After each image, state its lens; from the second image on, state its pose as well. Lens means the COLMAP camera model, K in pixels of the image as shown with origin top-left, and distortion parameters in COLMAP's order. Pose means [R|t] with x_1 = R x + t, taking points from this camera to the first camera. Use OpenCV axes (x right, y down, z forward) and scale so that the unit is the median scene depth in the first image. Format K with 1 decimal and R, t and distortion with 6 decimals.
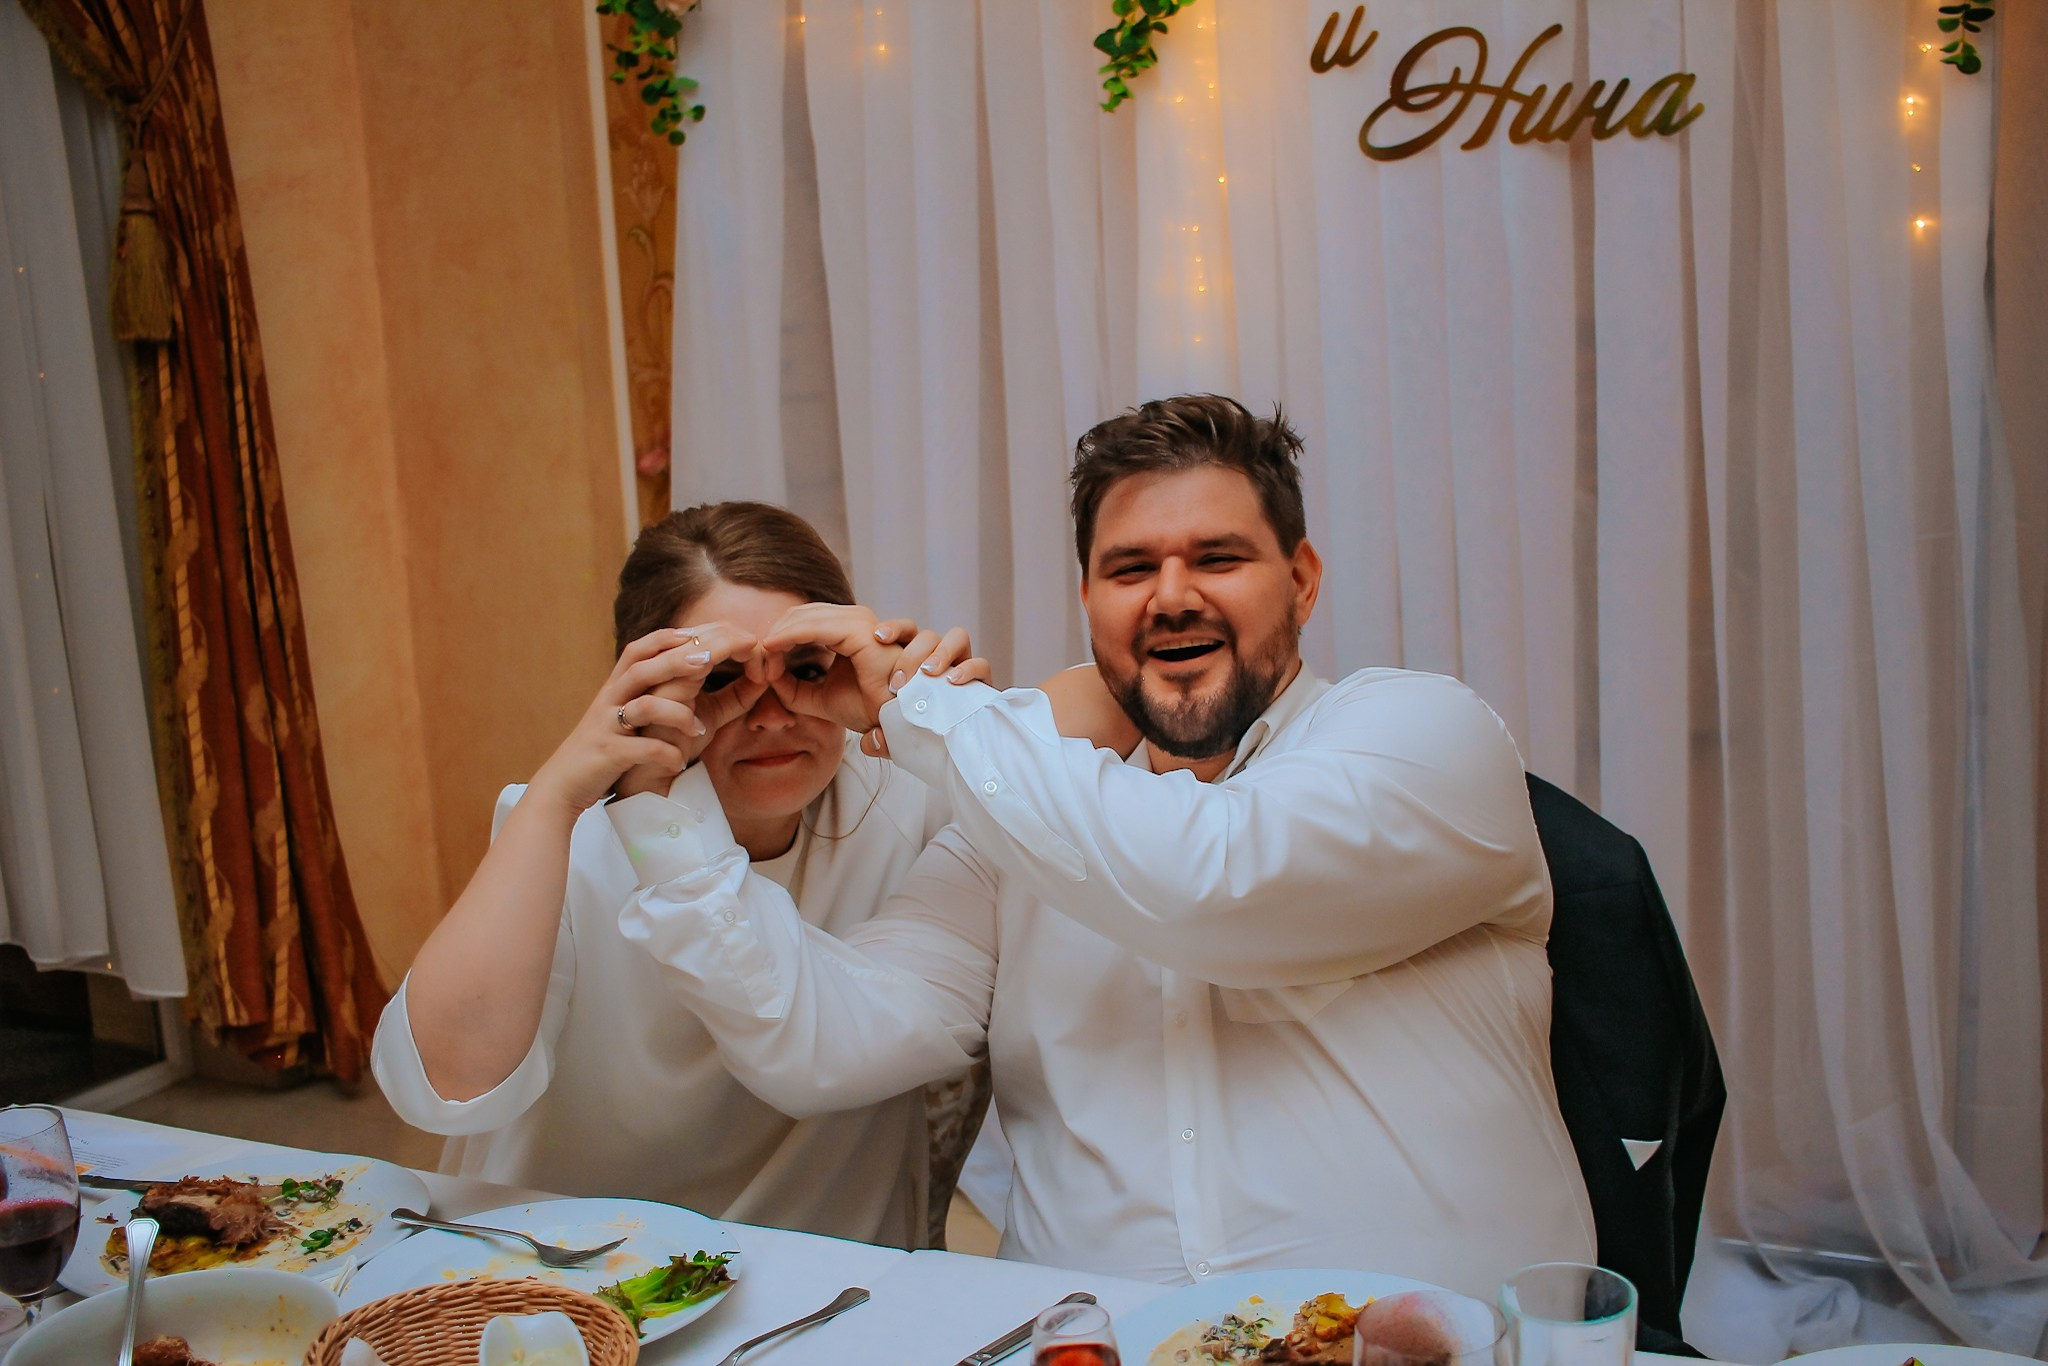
lens RADIAL K [[2237.5, 0, 1024.0], [0, 2237.5, 683.0], [0, 0, 1]] dist [-0.118024, 0.079110]
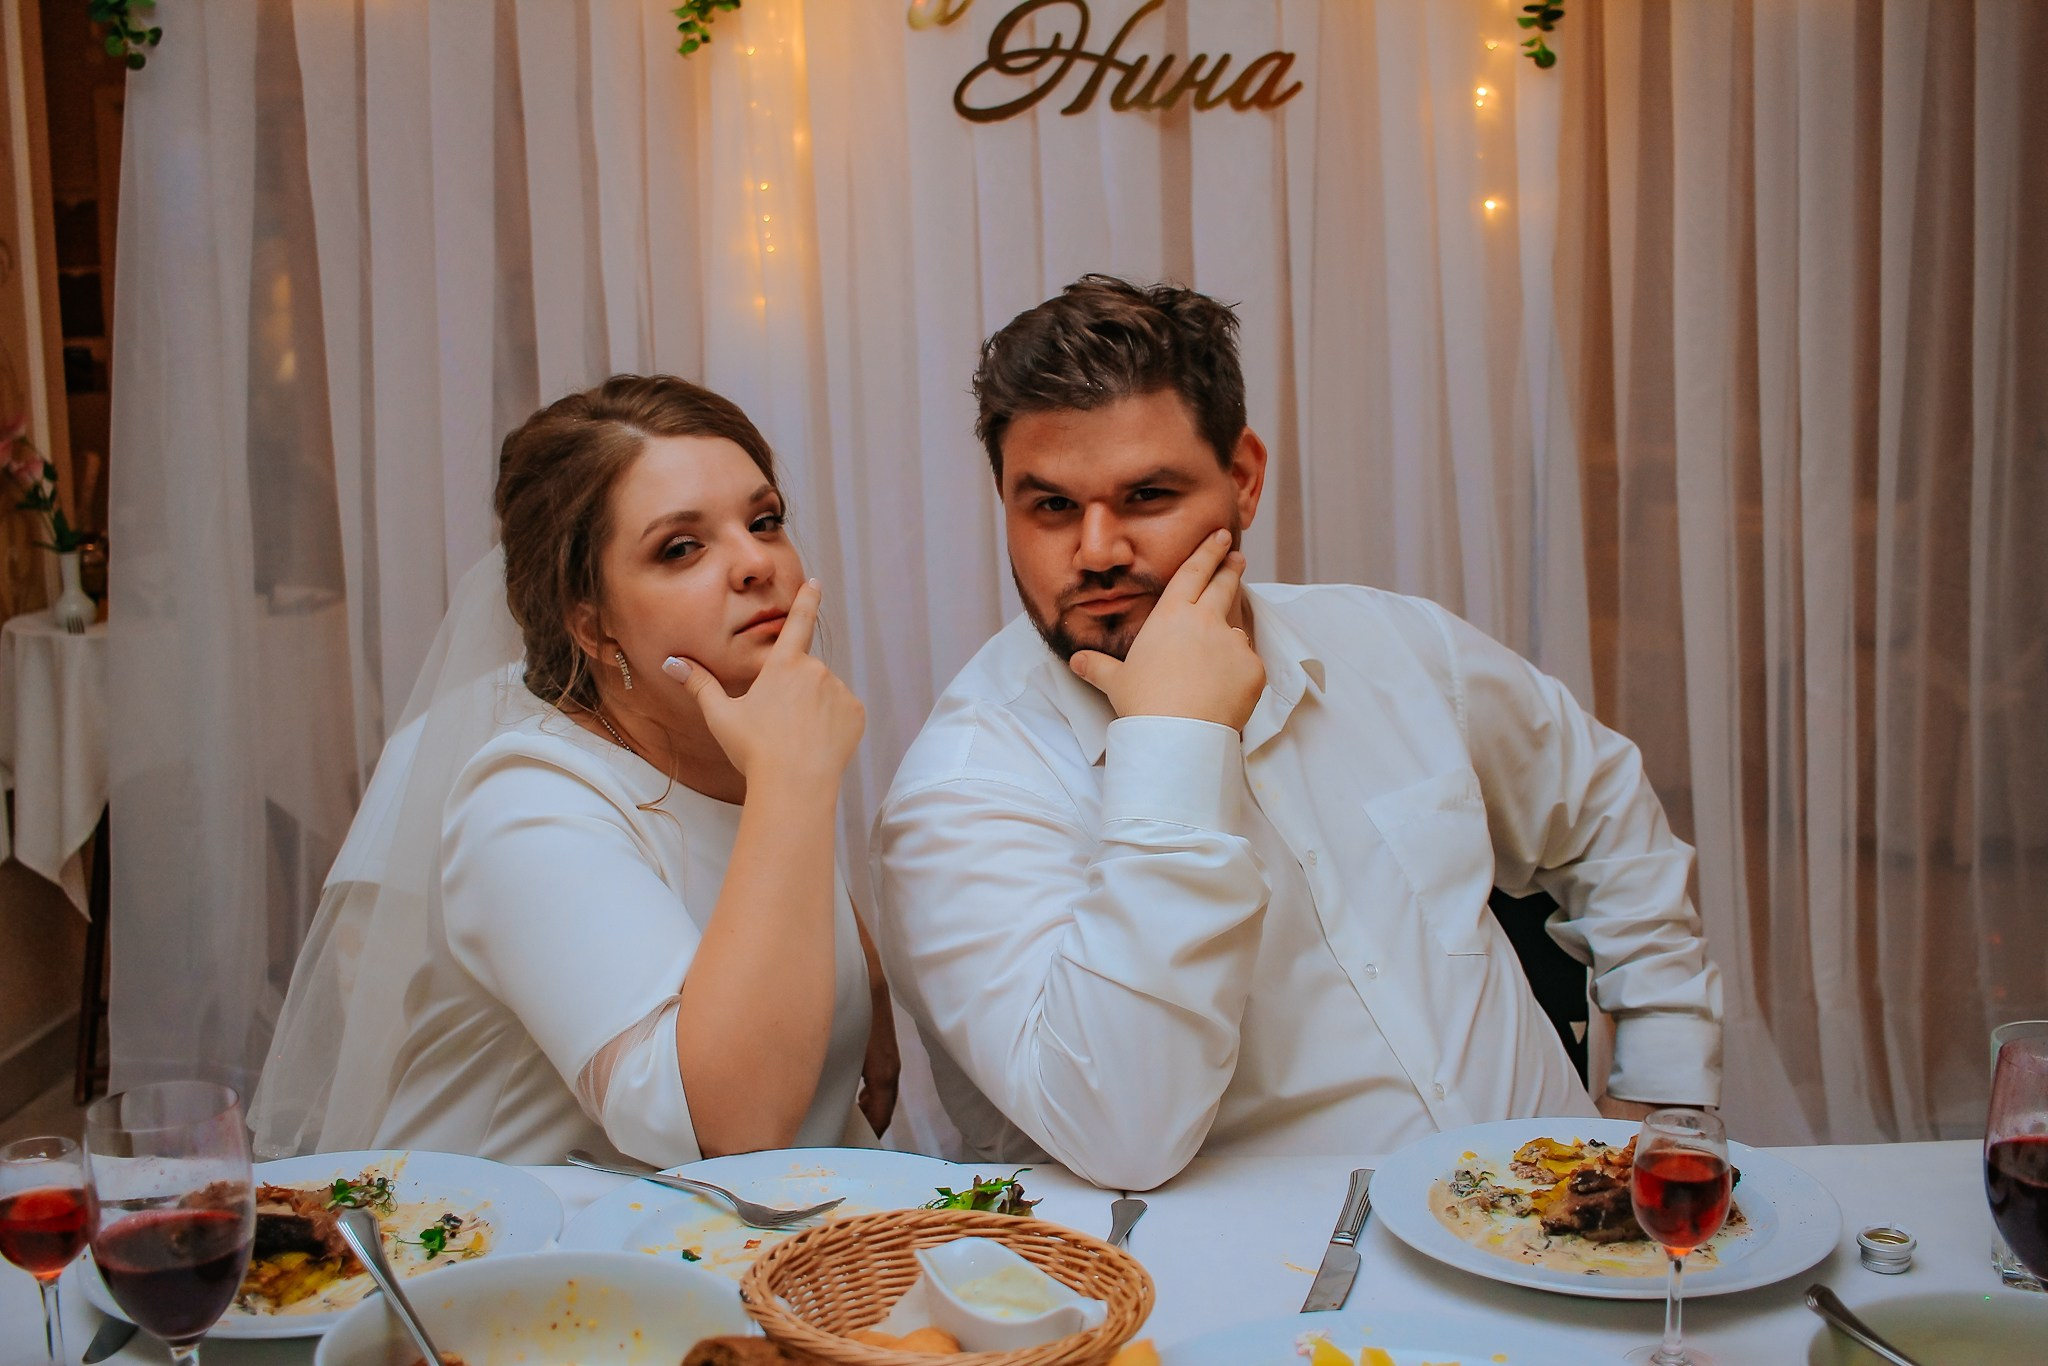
lens RADIAL K [[2237.5, 0, 1024.0], [0, 2237.5, 683.0], [0, 0, 1]] dist [-0.118024, 0.079110]
pose [[0.909365, -0.025355, 0.415225, -0.249095], [0.040175, 0.998828, -0.026994, 0.045290], [-0.414054, 0.041229, 0.909318, 0.099351]]
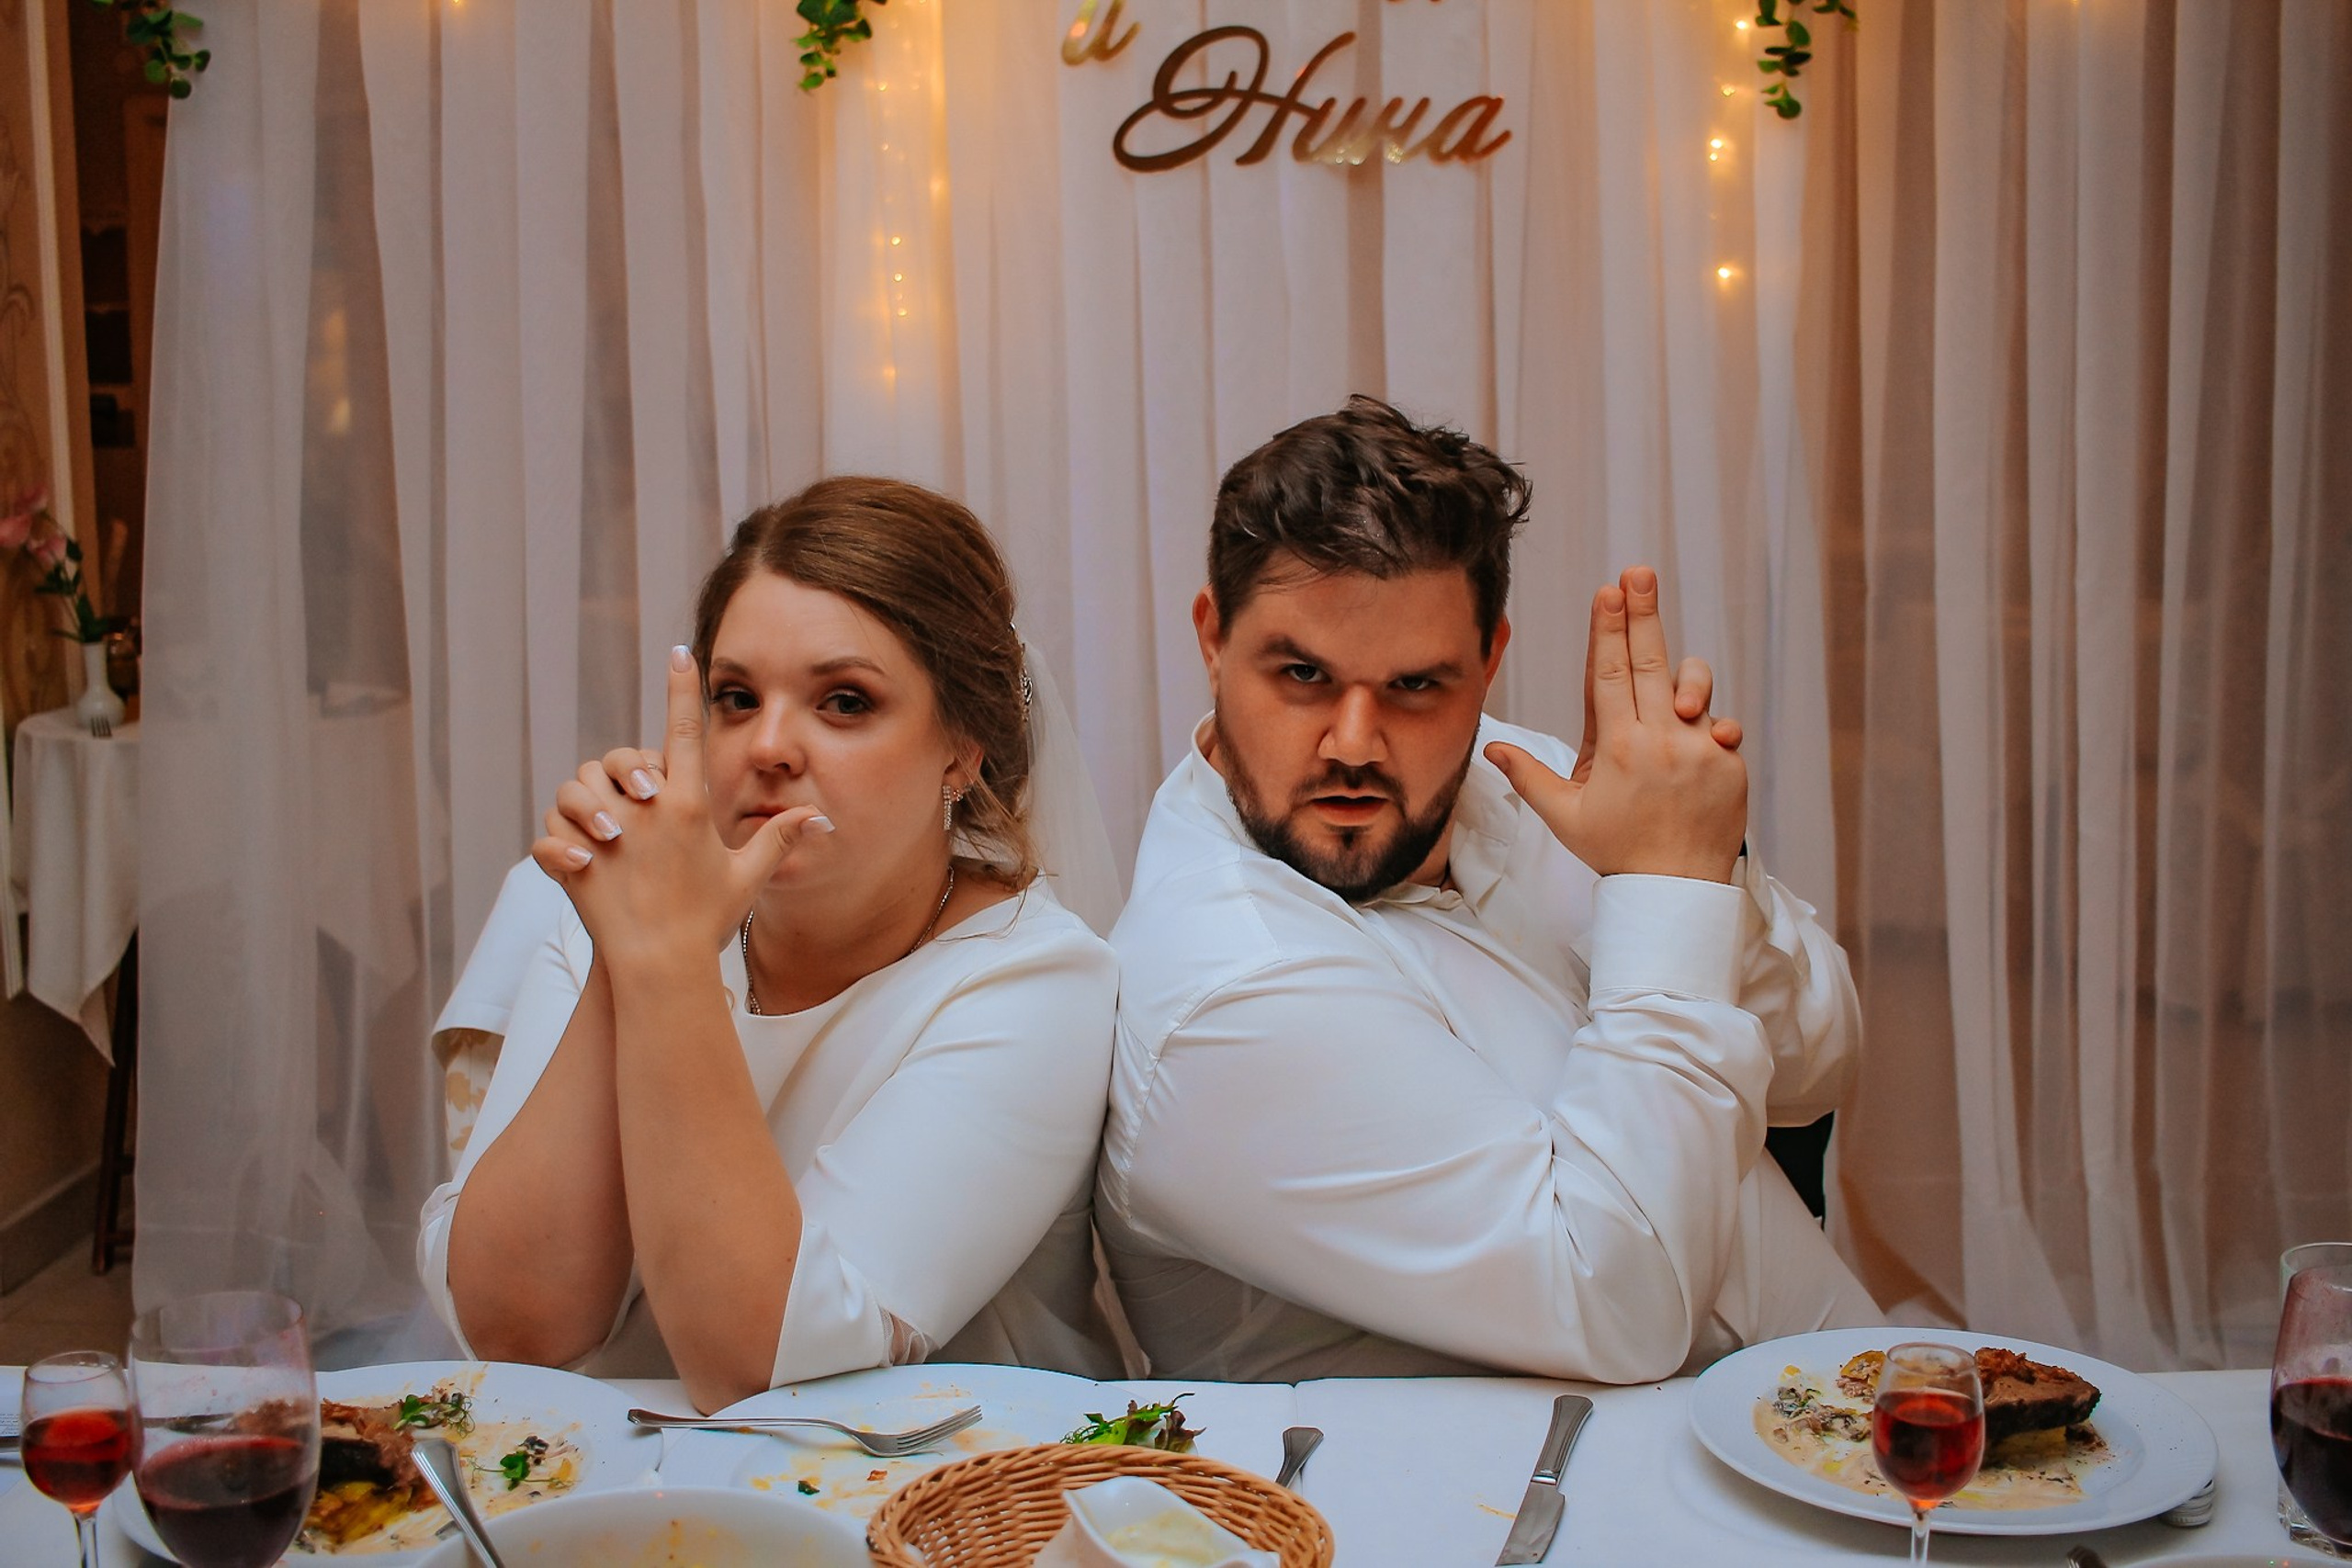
lens RADIAL K [[2569.3, 0, 1176.0], [0, 2569.3, 784.0], [0, 0, 1]] dist [-0.118024, 0.079110]
pose [[0.910194, -0.013331, 0.413968, -0.253777], [0.027580, 0.999214, -0.028463, 0.035319], [-0.413263, 0.037324, 0.909846, 0.093833]]
